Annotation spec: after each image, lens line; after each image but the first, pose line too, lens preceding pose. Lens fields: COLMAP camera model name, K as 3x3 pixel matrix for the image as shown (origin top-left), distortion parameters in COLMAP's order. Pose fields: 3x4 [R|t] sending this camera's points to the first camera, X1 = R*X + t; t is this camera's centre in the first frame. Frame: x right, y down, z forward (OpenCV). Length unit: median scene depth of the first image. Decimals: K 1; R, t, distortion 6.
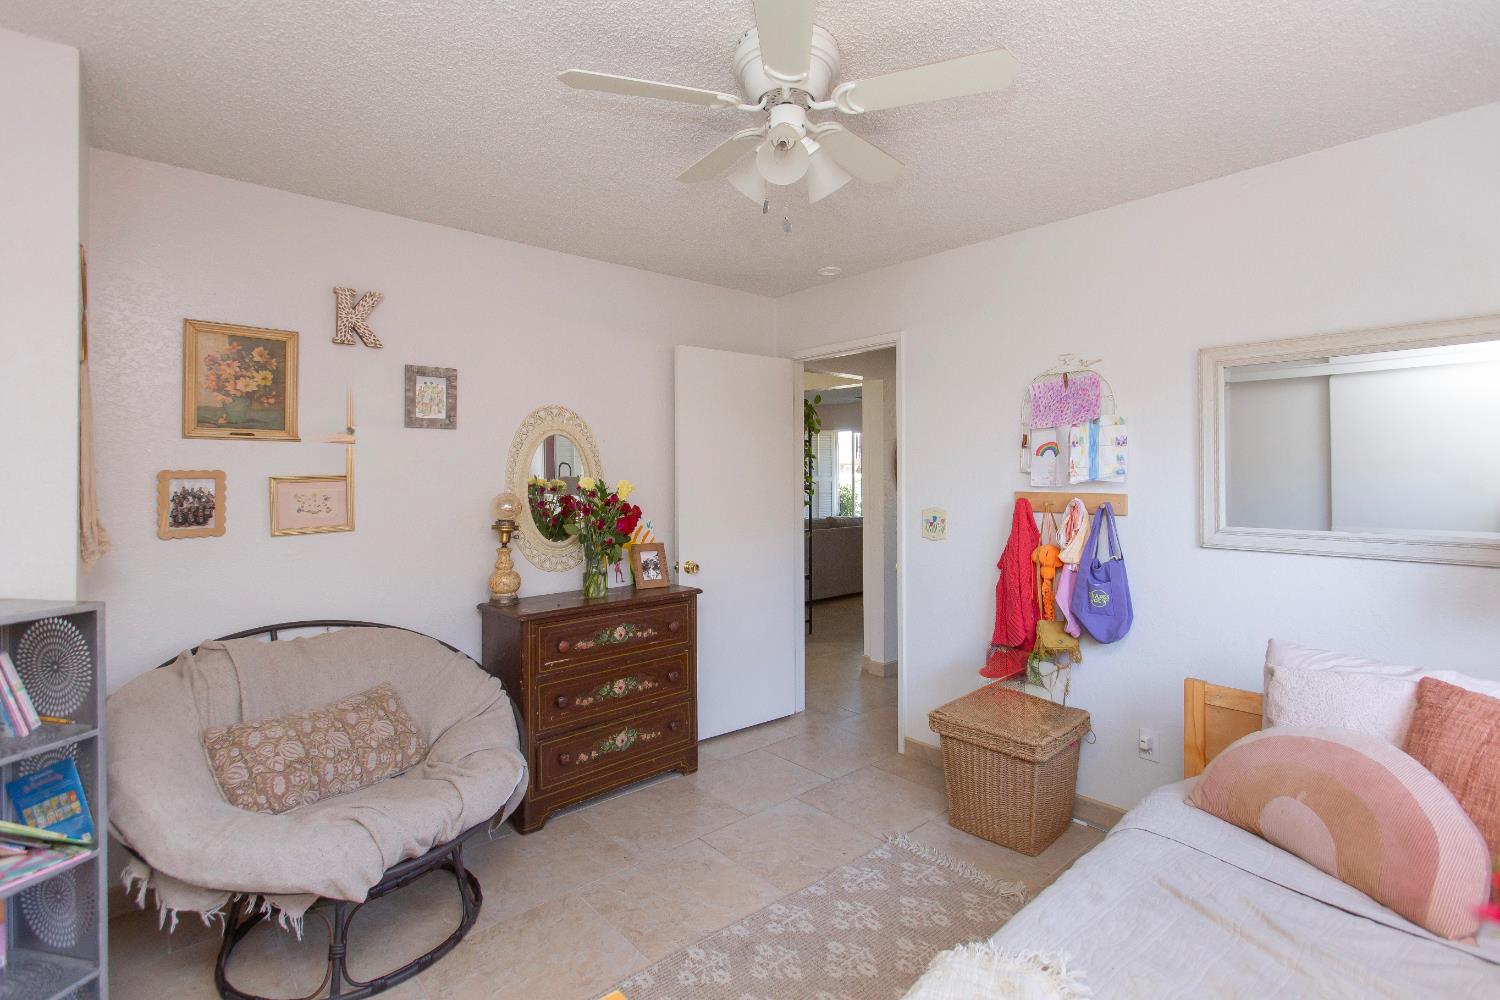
lens RADIAL K [[707.7, 0, 751.6], [0, 707.7, 490.4], [0, 0, 1]] dist [-0.009984, 0.000454]
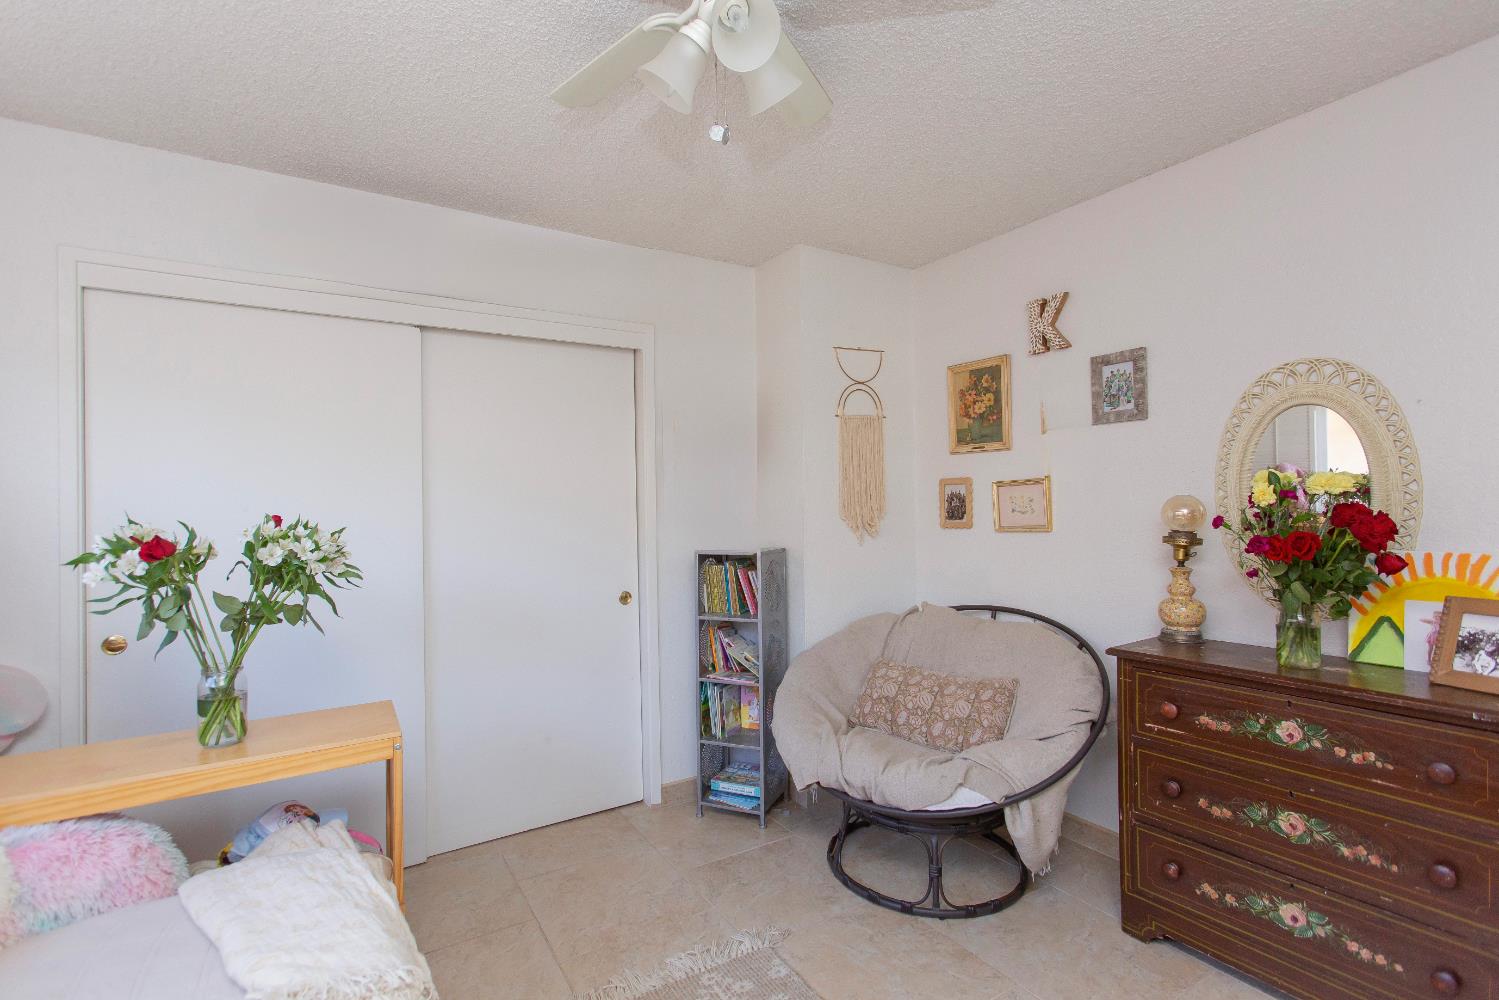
lens RADIAL K [[716.0, 0, 749.0], [0, 716.0, 510.5], [0, 0, 1]] dist [0.002619, 0.000942]
pose [[-0.171511, 0.015870, -0.985054, 0.542040], [-0.006651, 0.999829, 0.017266, 0.010684], [0.985160, 0.009513, -0.171376, 0.744674]]
